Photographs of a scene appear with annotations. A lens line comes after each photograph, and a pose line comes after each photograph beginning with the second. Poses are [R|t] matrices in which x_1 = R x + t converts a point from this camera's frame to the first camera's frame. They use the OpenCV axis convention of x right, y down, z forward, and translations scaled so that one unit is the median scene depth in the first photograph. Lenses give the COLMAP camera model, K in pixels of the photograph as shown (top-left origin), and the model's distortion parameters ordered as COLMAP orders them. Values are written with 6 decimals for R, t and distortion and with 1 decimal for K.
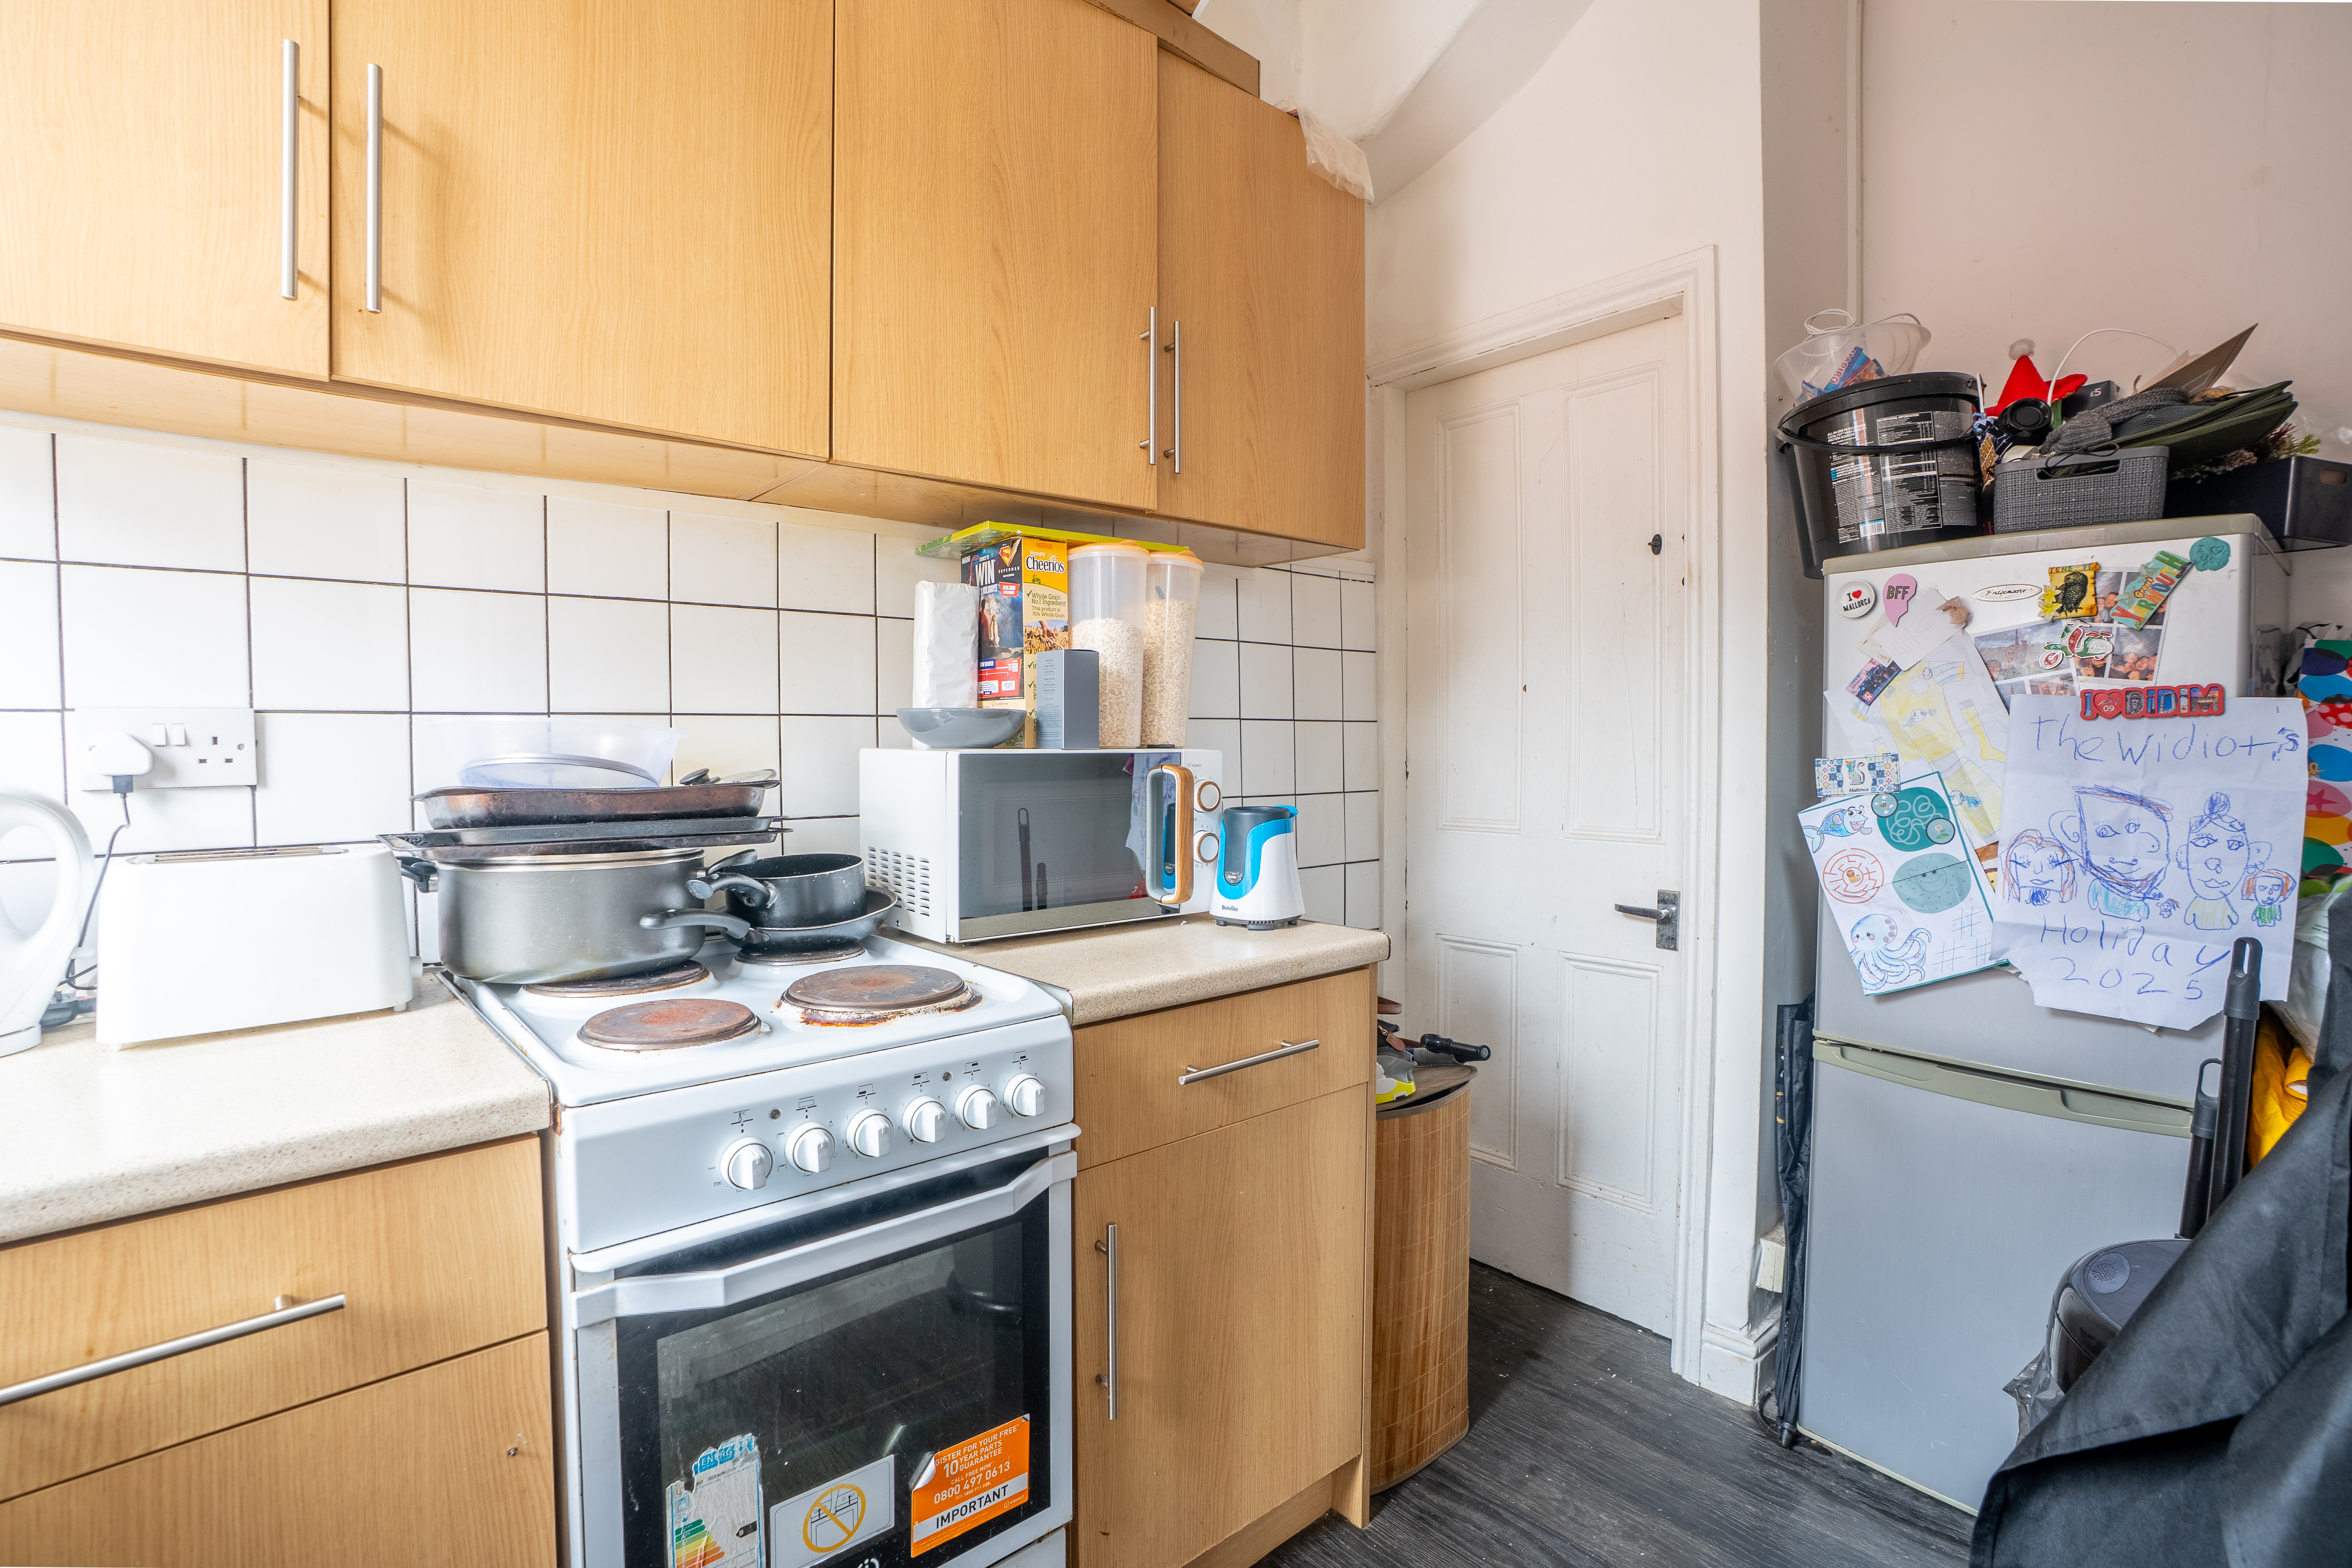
lens RADIAL K [[1117.4, 0, 1162.2], [0, 1117.4, 775.8], [0, 0, 1]] dist [-0.032702, 0.000315]
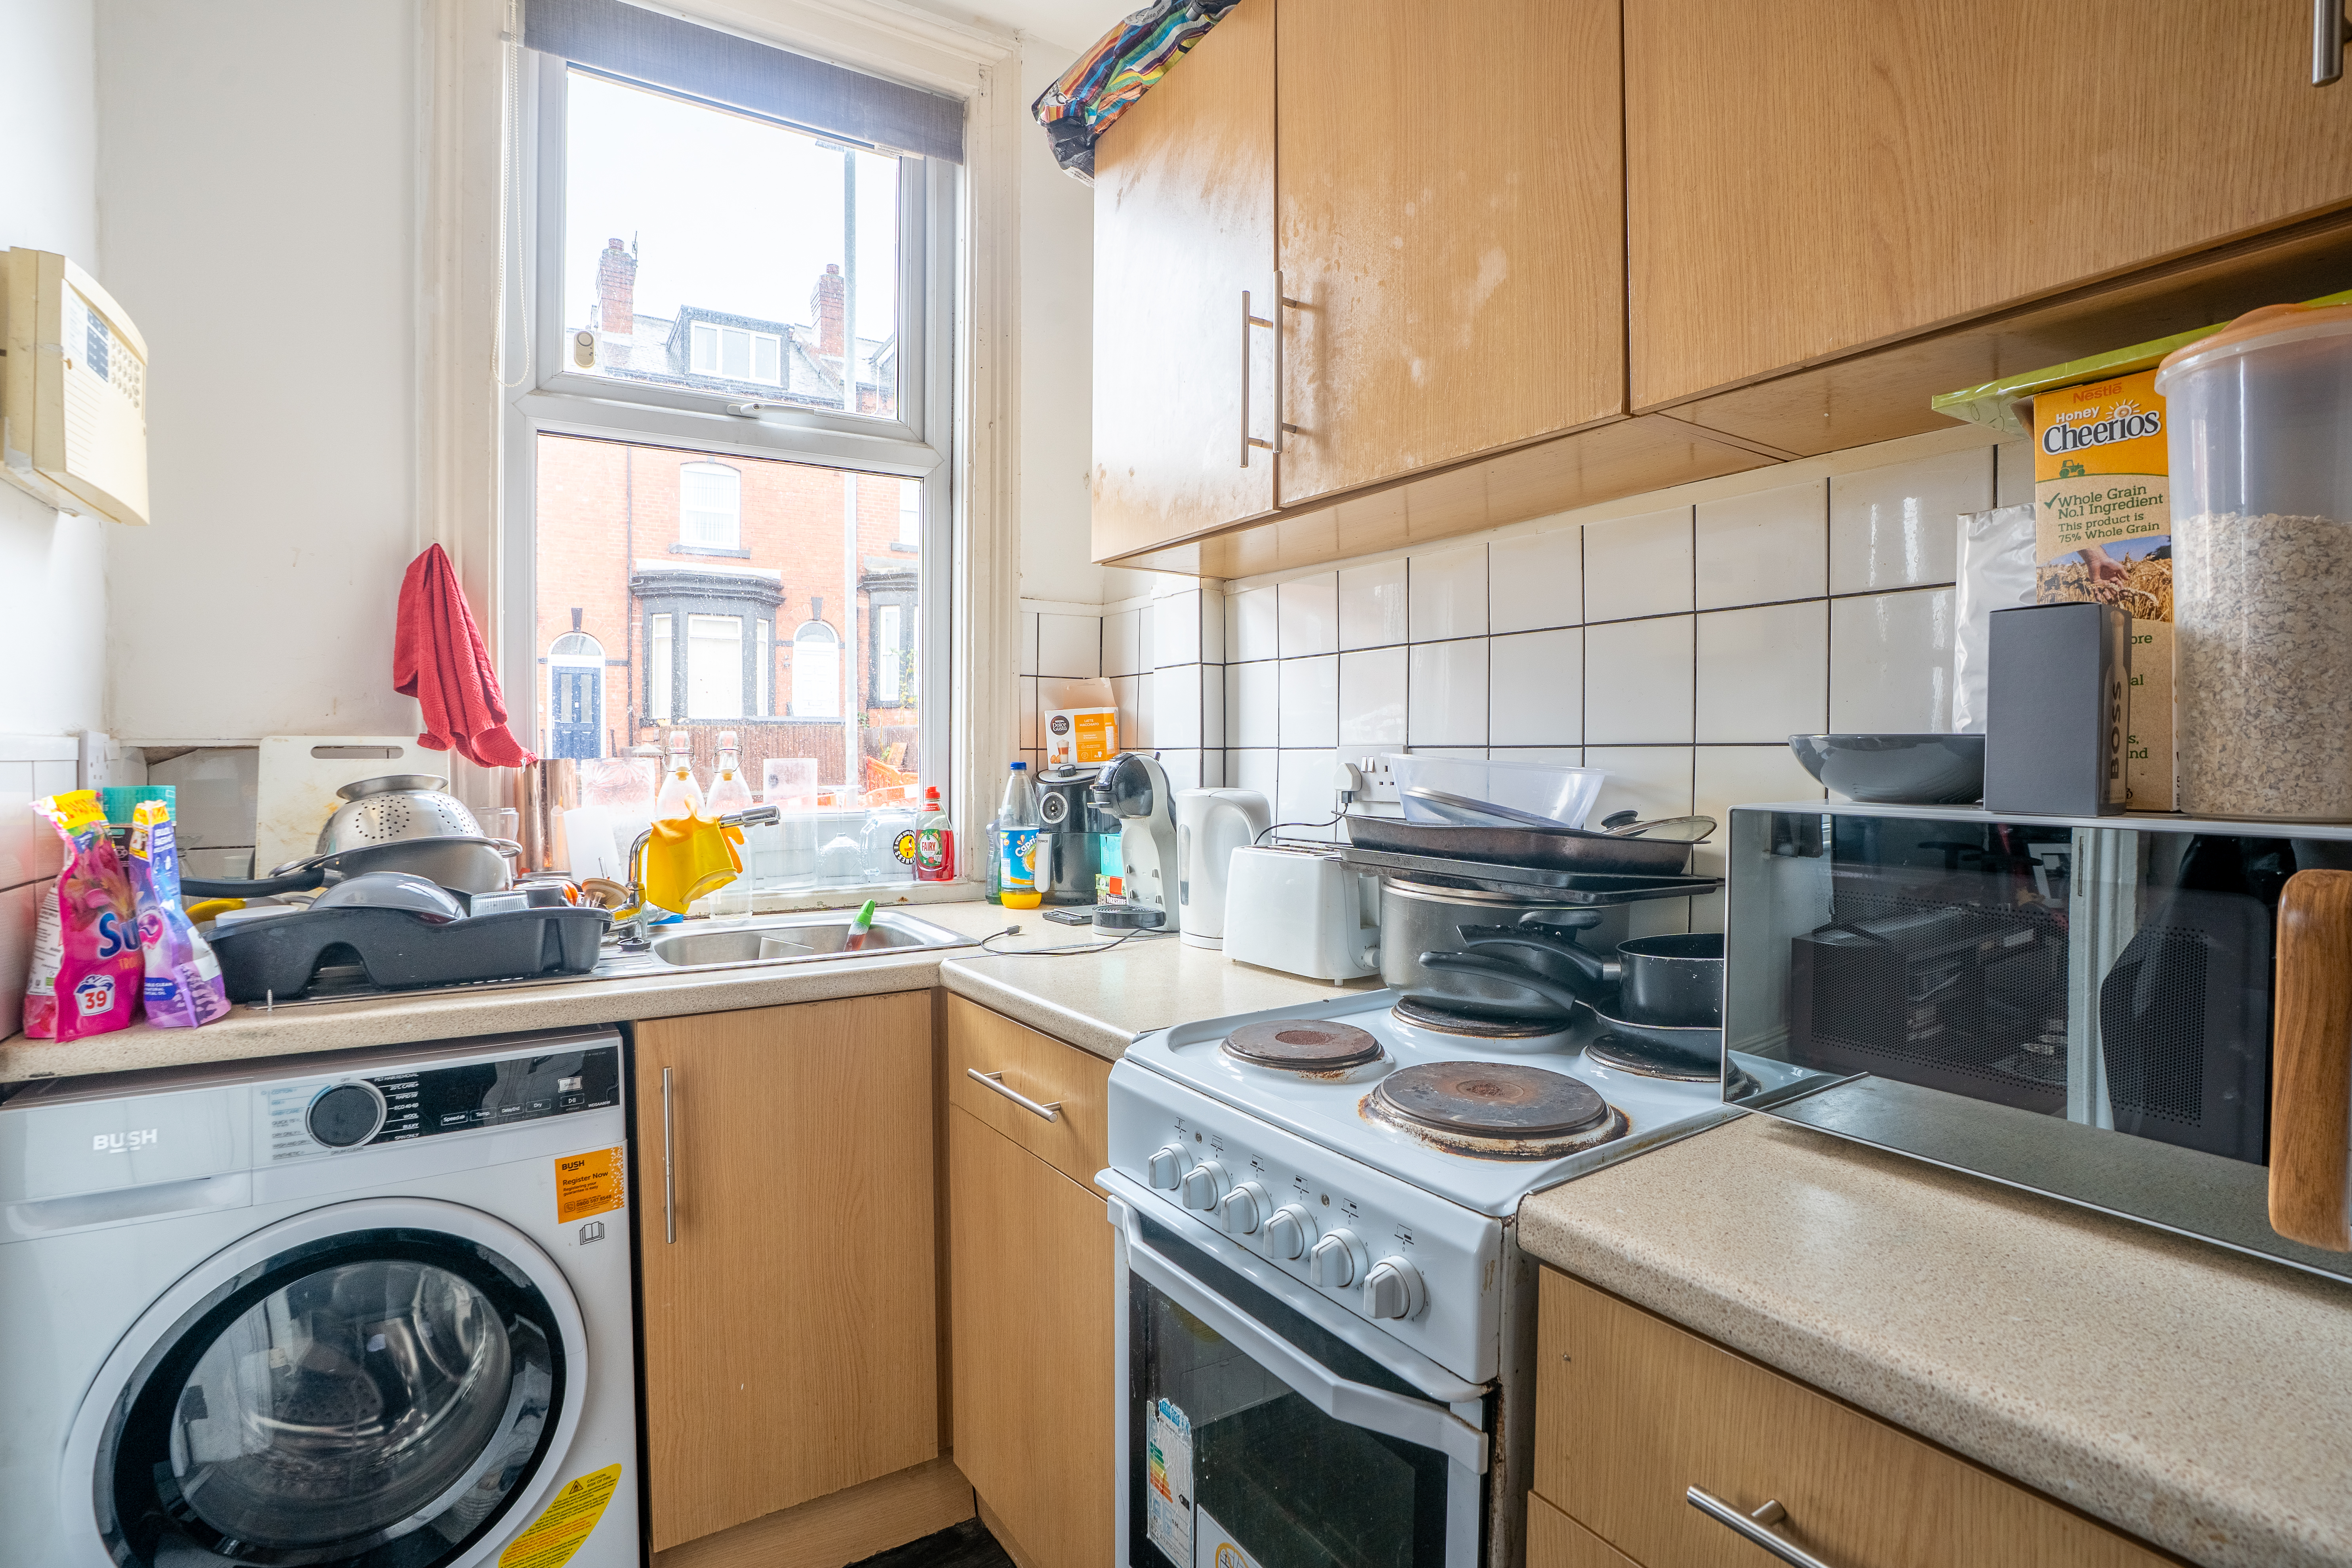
lens RADIAL K [[1117.4, 0, 1156.9], [0, 1117.4, 780.2], [0, 0, 1]] dist [-0.032702, 0.000315]
pose [[-0.139434, 0.025069, -0.989914, 0.522667], [-0.039548, 0.998741, 0.030863, -0.045593], [0.989441, 0.043452, -0.138267, 0.828055]]
